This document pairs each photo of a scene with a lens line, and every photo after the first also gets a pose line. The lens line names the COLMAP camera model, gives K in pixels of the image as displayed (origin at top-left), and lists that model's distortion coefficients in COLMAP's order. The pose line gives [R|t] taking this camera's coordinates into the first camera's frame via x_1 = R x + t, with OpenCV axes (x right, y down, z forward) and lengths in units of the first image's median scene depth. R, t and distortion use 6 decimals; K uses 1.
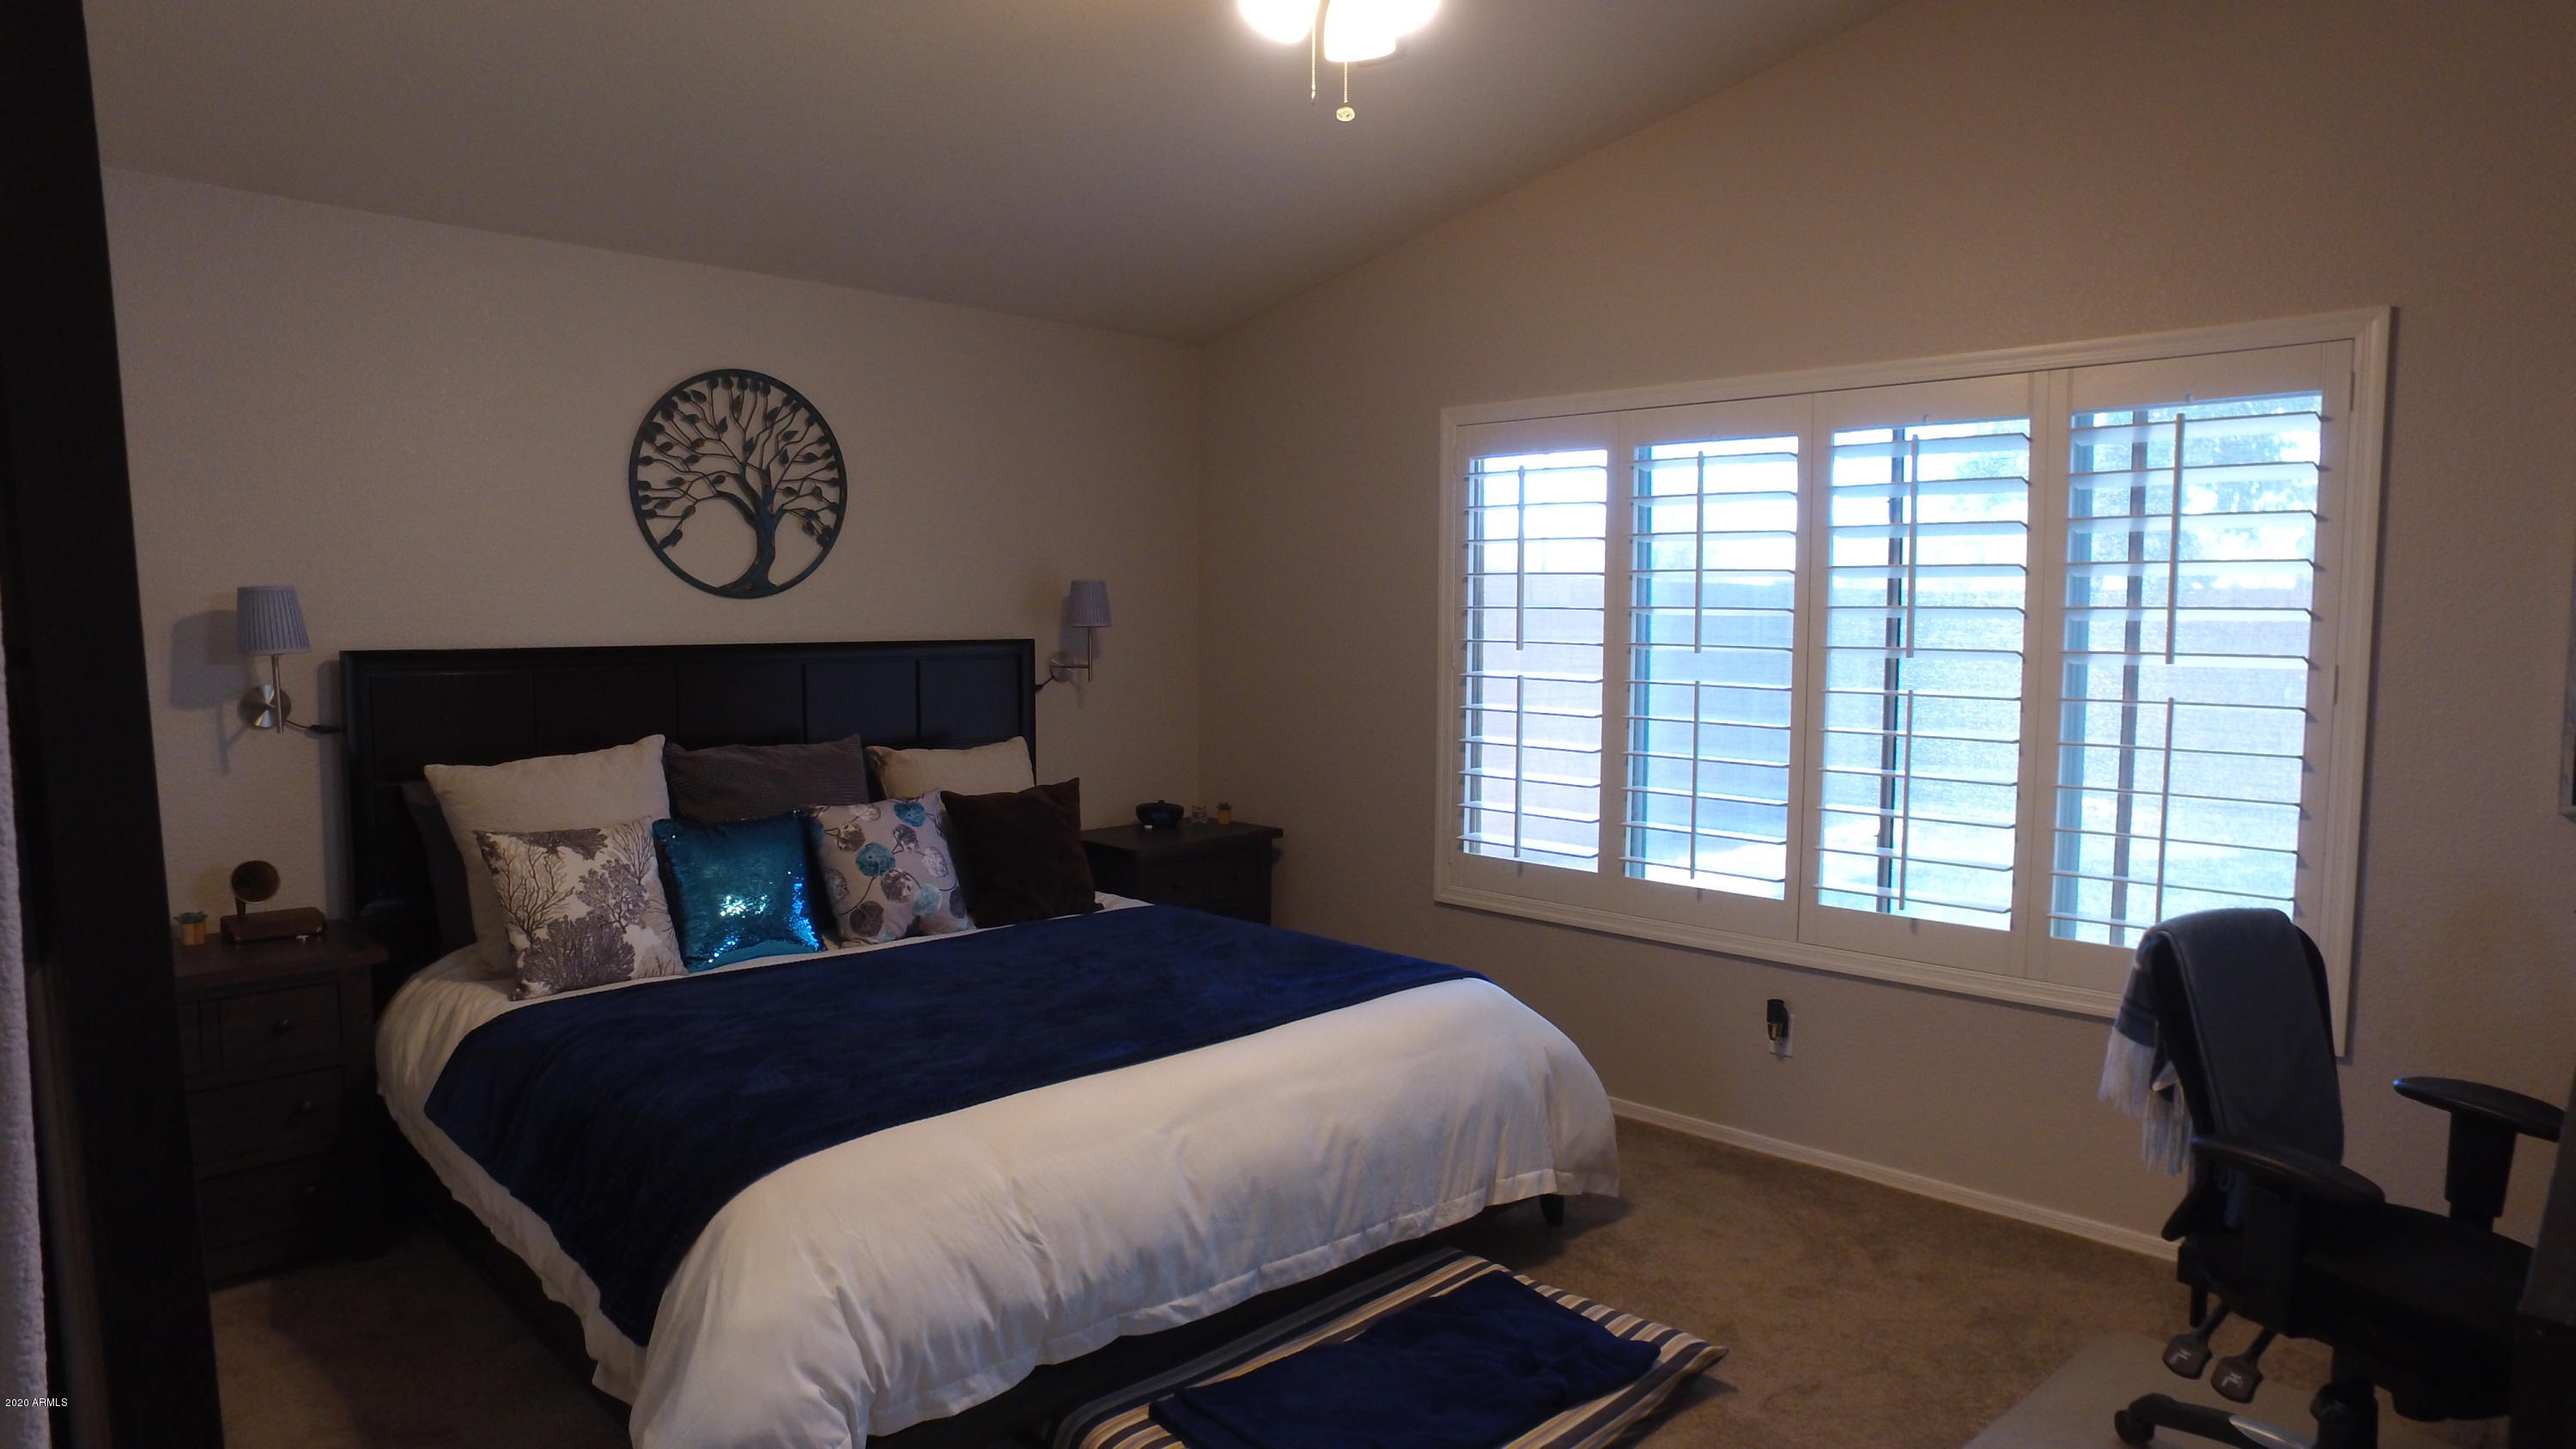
lens RADIAL K [[1490.7, 0, 1274.0], [0, 1490.7, 727.6], [0, 0, 1]] dist [-0.126776, 0.088959]
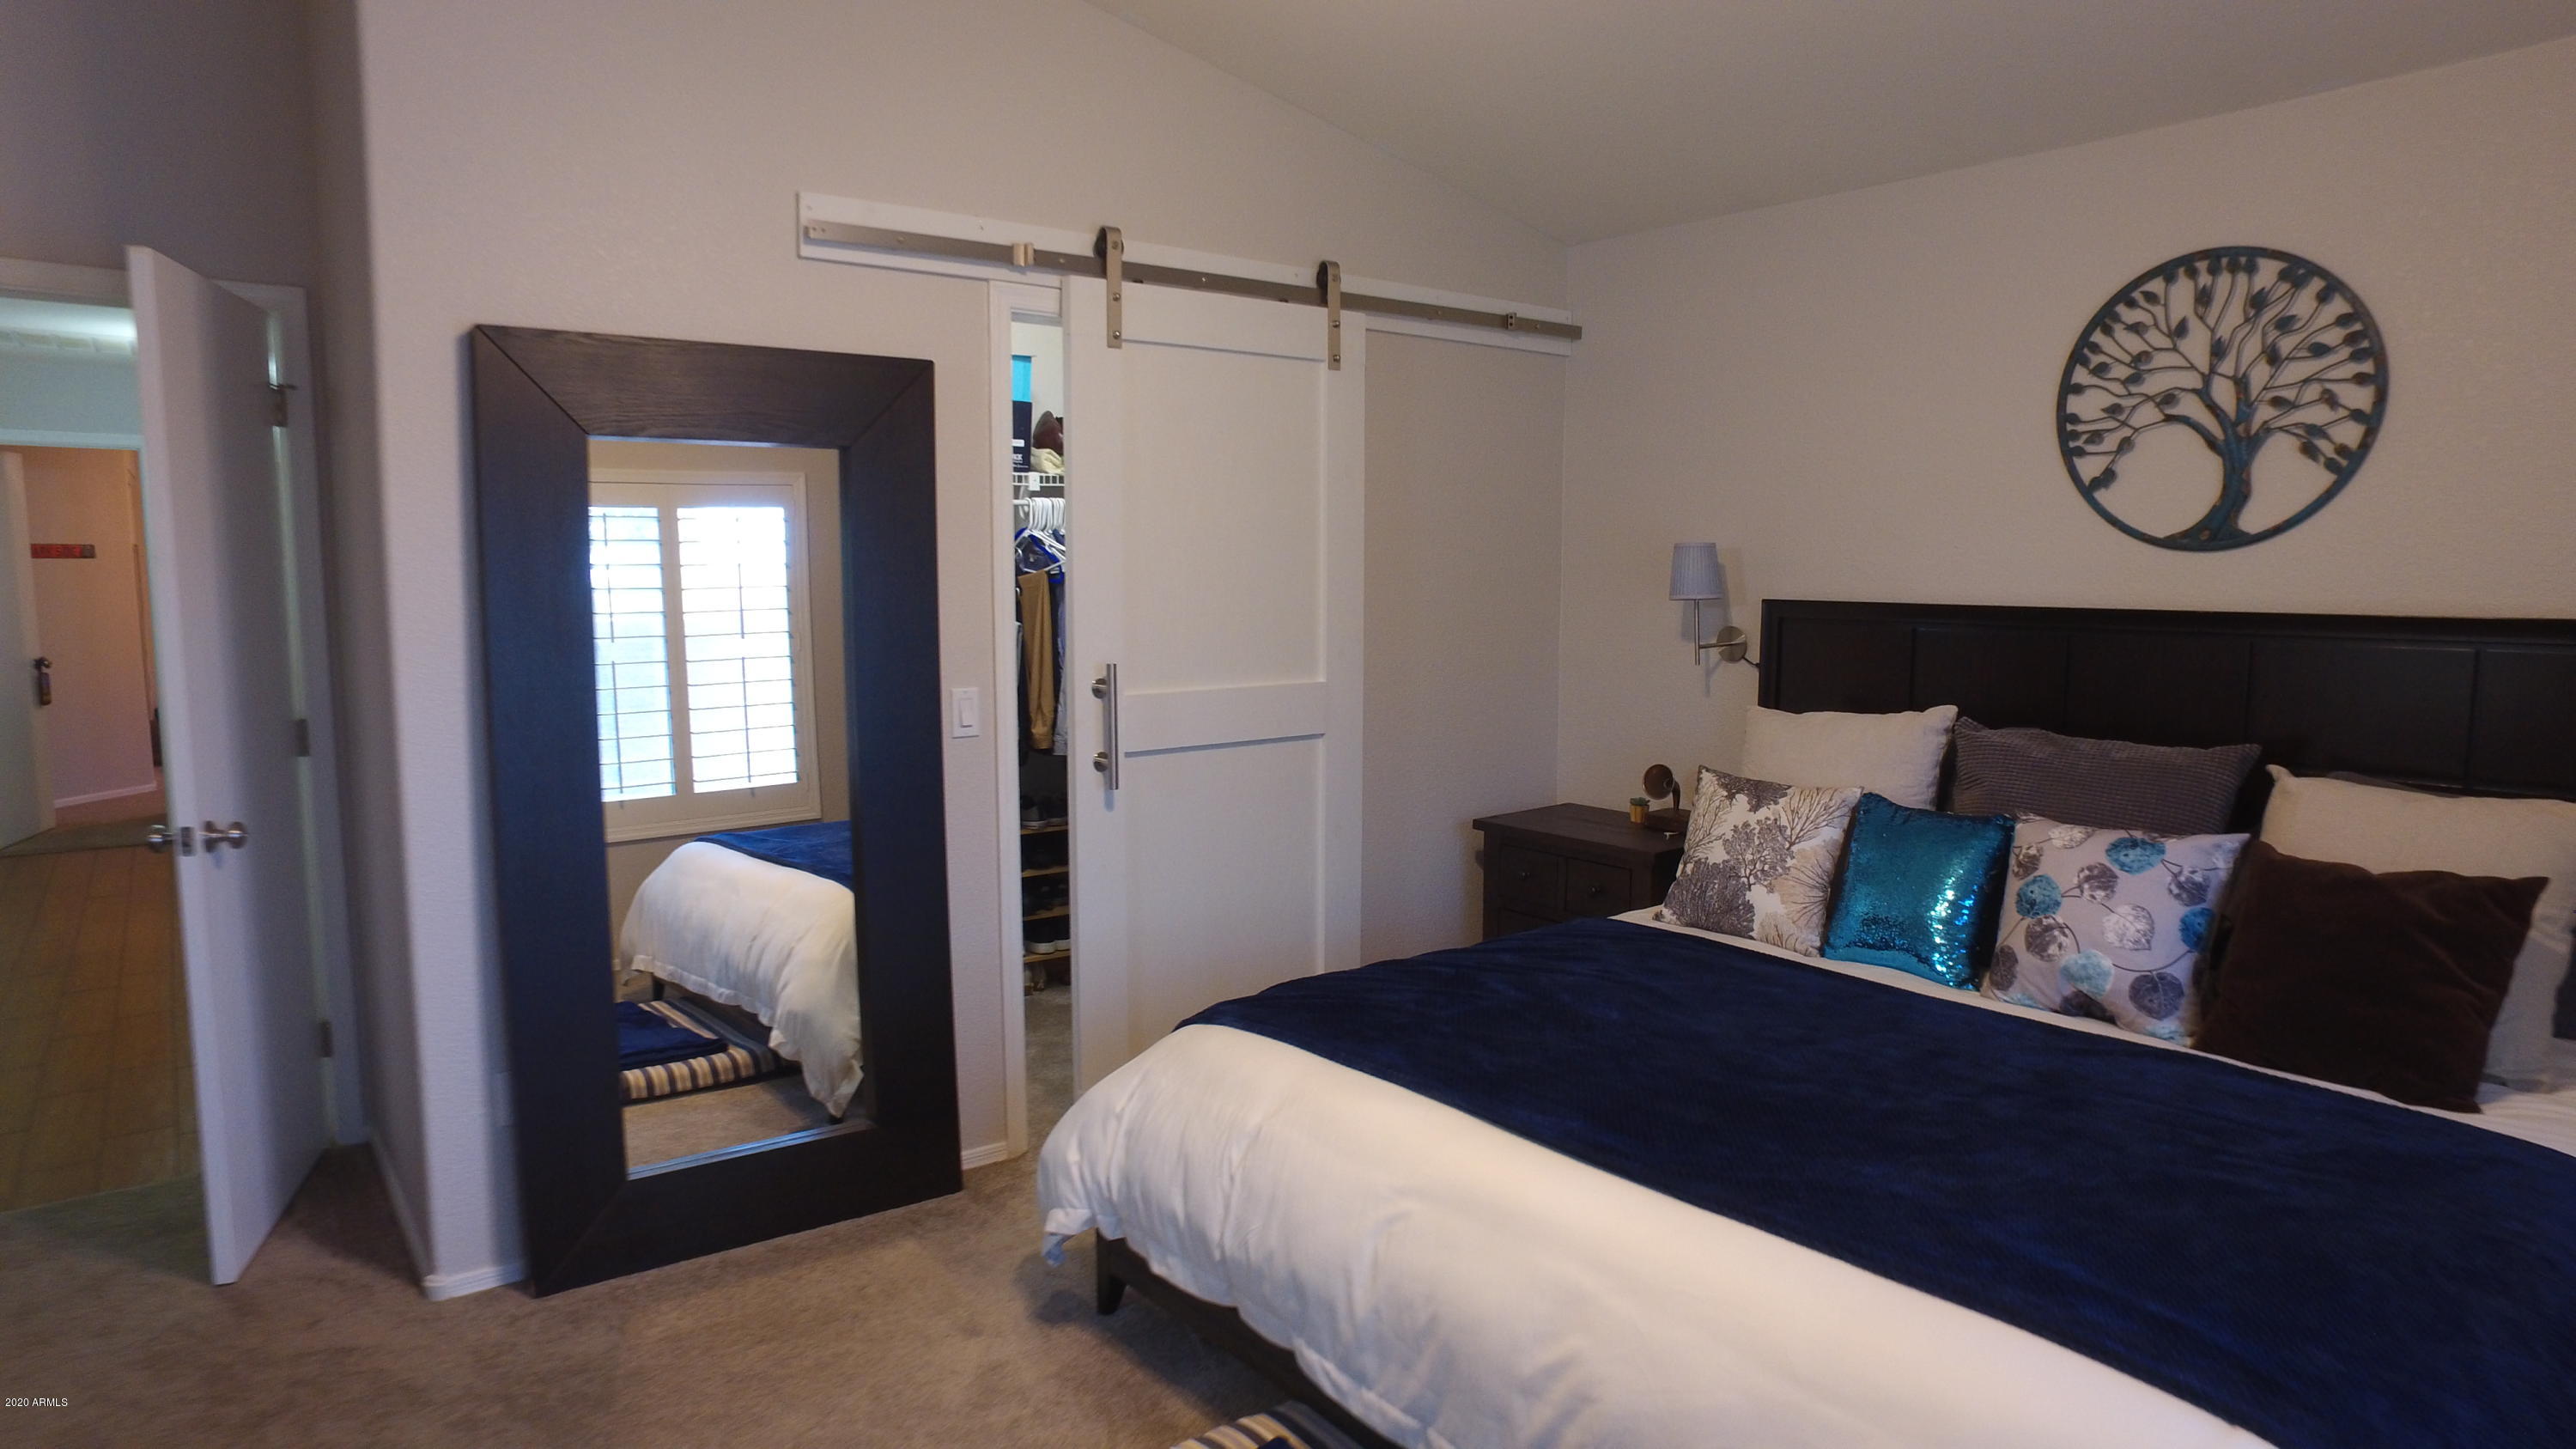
lens RADIAL K [[1490.7, 0, 1274.0], [0, 1490.7, 727.6], [0, 0, 1]] dist [-0.126776, 0.088959]
pose [[-0.123509, 0.106089, -0.986656, 0.464984], [-0.075202, 0.990409, 0.115906, -0.049327], [0.989490, 0.088514, -0.114346, 0.640603]]
